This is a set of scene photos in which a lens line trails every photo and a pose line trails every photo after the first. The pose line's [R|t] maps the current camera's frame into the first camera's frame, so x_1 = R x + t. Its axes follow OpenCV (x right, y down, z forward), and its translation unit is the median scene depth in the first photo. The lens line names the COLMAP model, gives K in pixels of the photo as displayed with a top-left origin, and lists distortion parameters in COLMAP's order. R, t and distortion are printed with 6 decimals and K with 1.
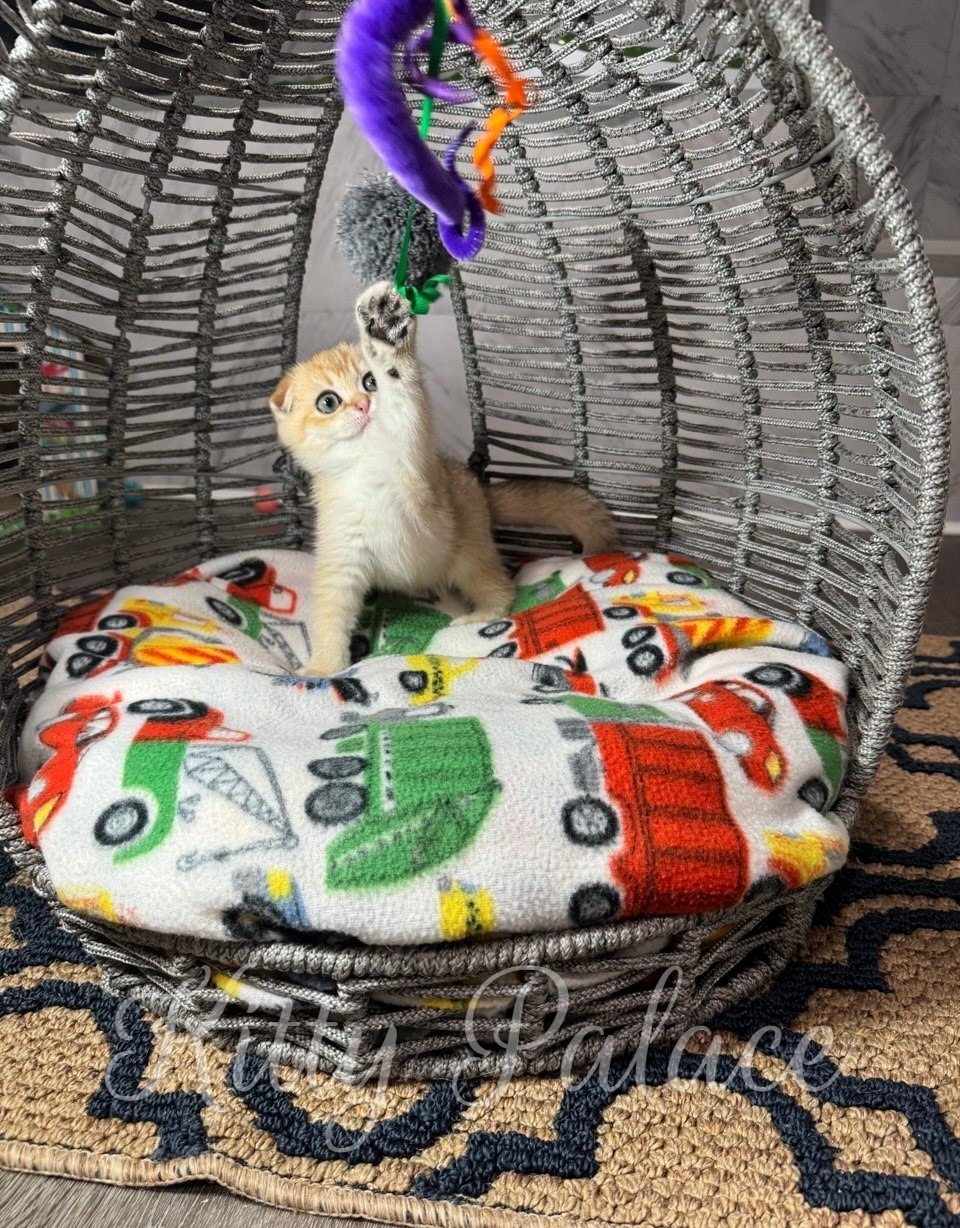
lens RADIAL K [[953.6, 0, 481.9], [0, 953.6, 670.7], [0, 0, 1]] dist [-0.028497, -0.002325]
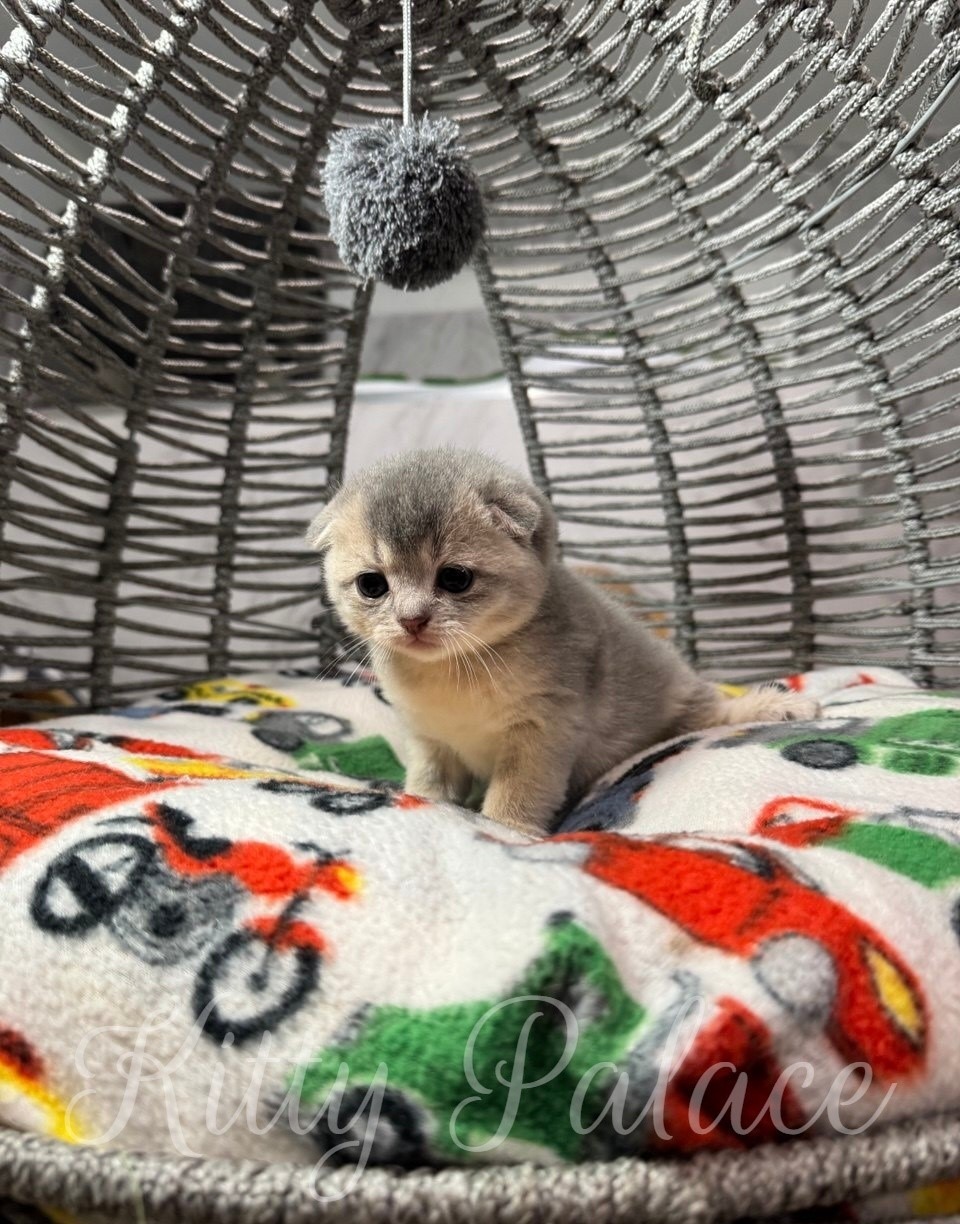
lens RADIAL K [[950.5, 0, 478.6], [0, 950.5, 657.6], [0, 0, 1]] dist [-0.028497, -0.002325]
pose [[0.995199, -0.033787, -0.091858, 0.003507], [-0.002449, 0.929638, -0.368466, 0.174978], [0.097844, 0.366921, 0.925092, 0.384807]]
